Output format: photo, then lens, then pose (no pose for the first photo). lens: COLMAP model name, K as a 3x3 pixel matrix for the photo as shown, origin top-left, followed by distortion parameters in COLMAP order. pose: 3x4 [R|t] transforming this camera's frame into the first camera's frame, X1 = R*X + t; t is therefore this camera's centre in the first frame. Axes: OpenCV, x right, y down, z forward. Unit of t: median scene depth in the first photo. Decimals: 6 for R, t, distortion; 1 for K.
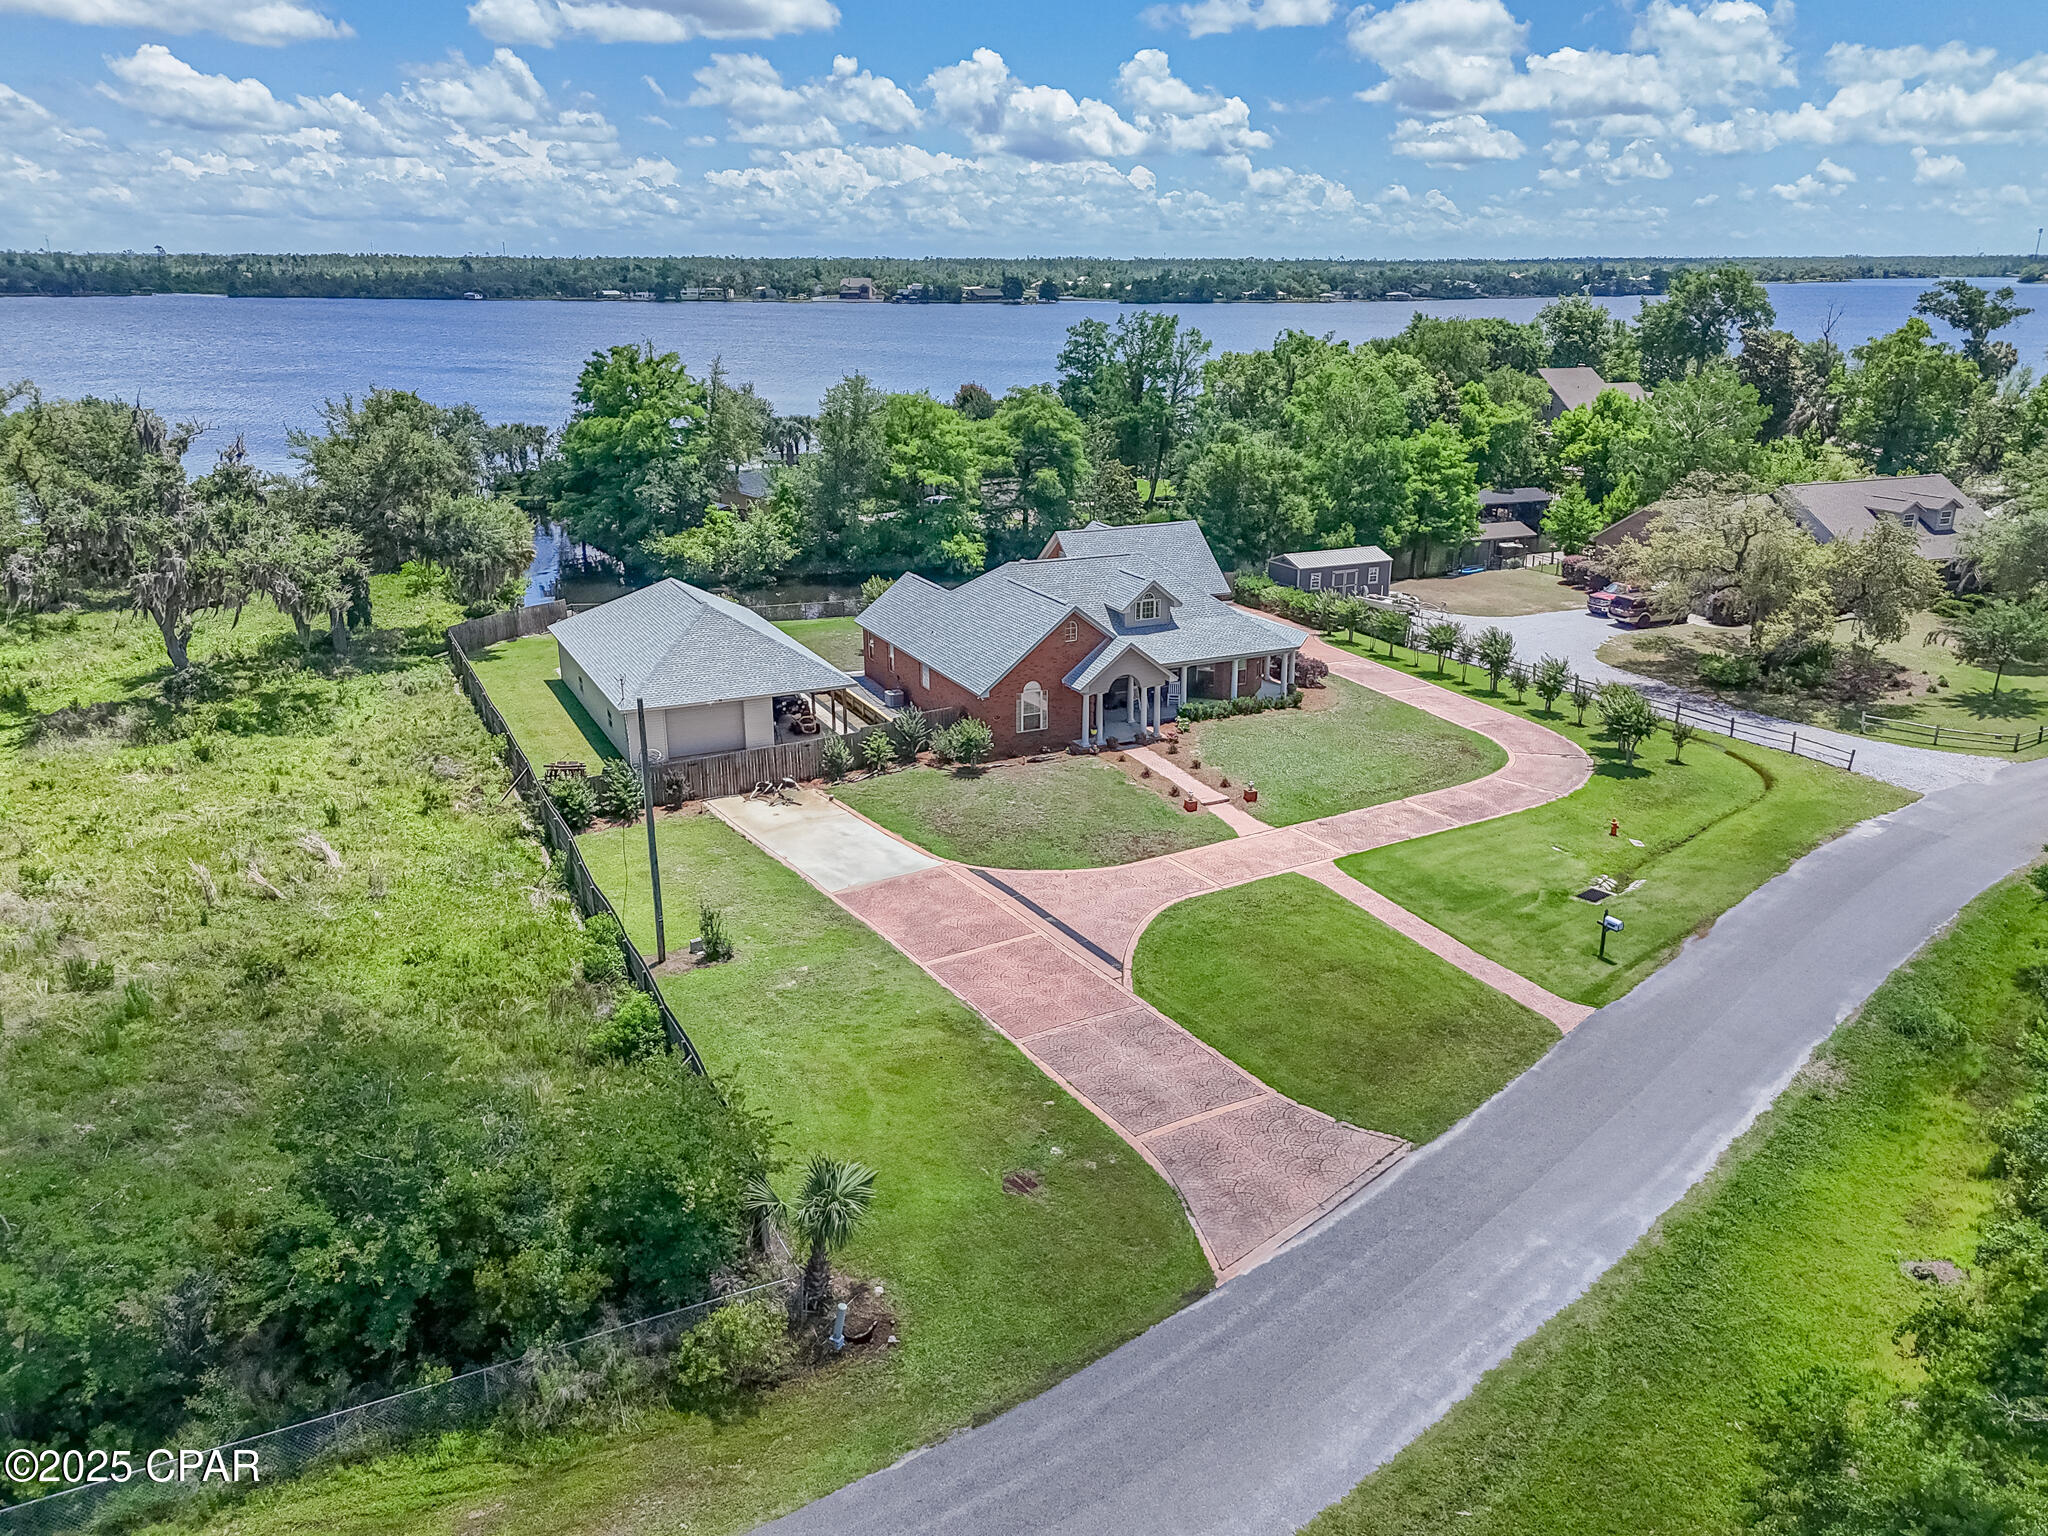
lens RADIAL K [[1537.6, 0, 1023.8], [0, 1537.6, 771.9], [0, 0, 1]] dist [0.065574, -0.043391]
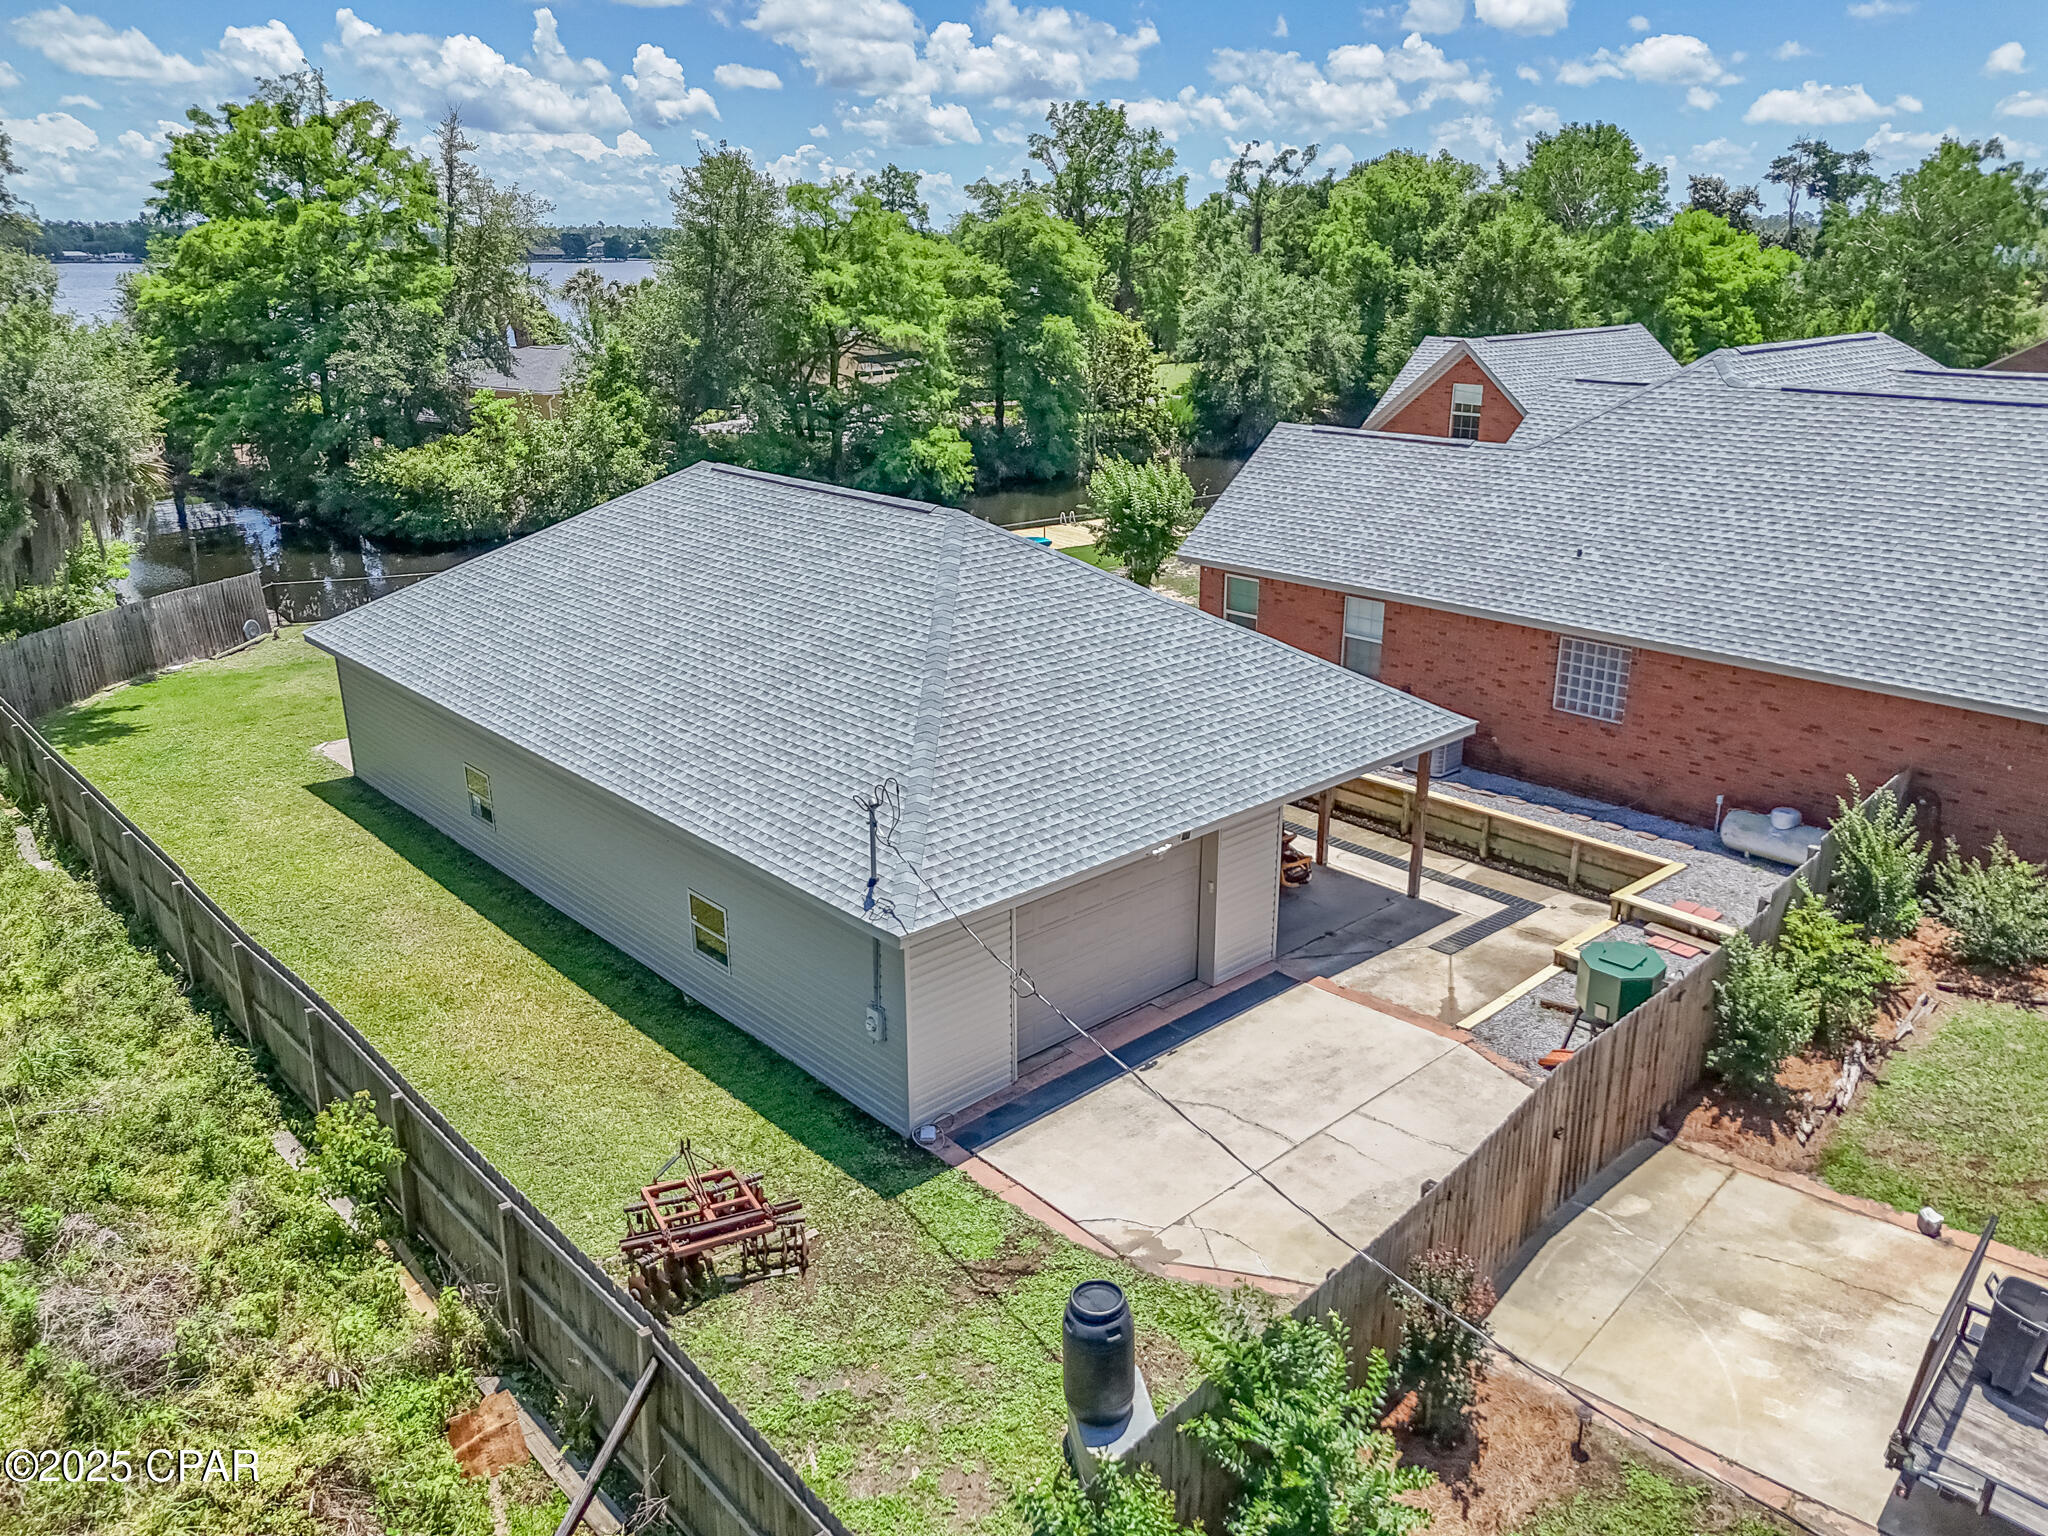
lens RADIAL K [[1537.6, 0, 1026.1], [0, 1537.6, 766.6], [0, 0, 1]] dist [0.065574, -0.043391]
pose [[0.960901, -0.096593, 0.259499, -0.173014], [0.093550, 0.995323, 0.024082, -0.040177], [-0.260612, 0.001136, 0.965443, 0.439244]]
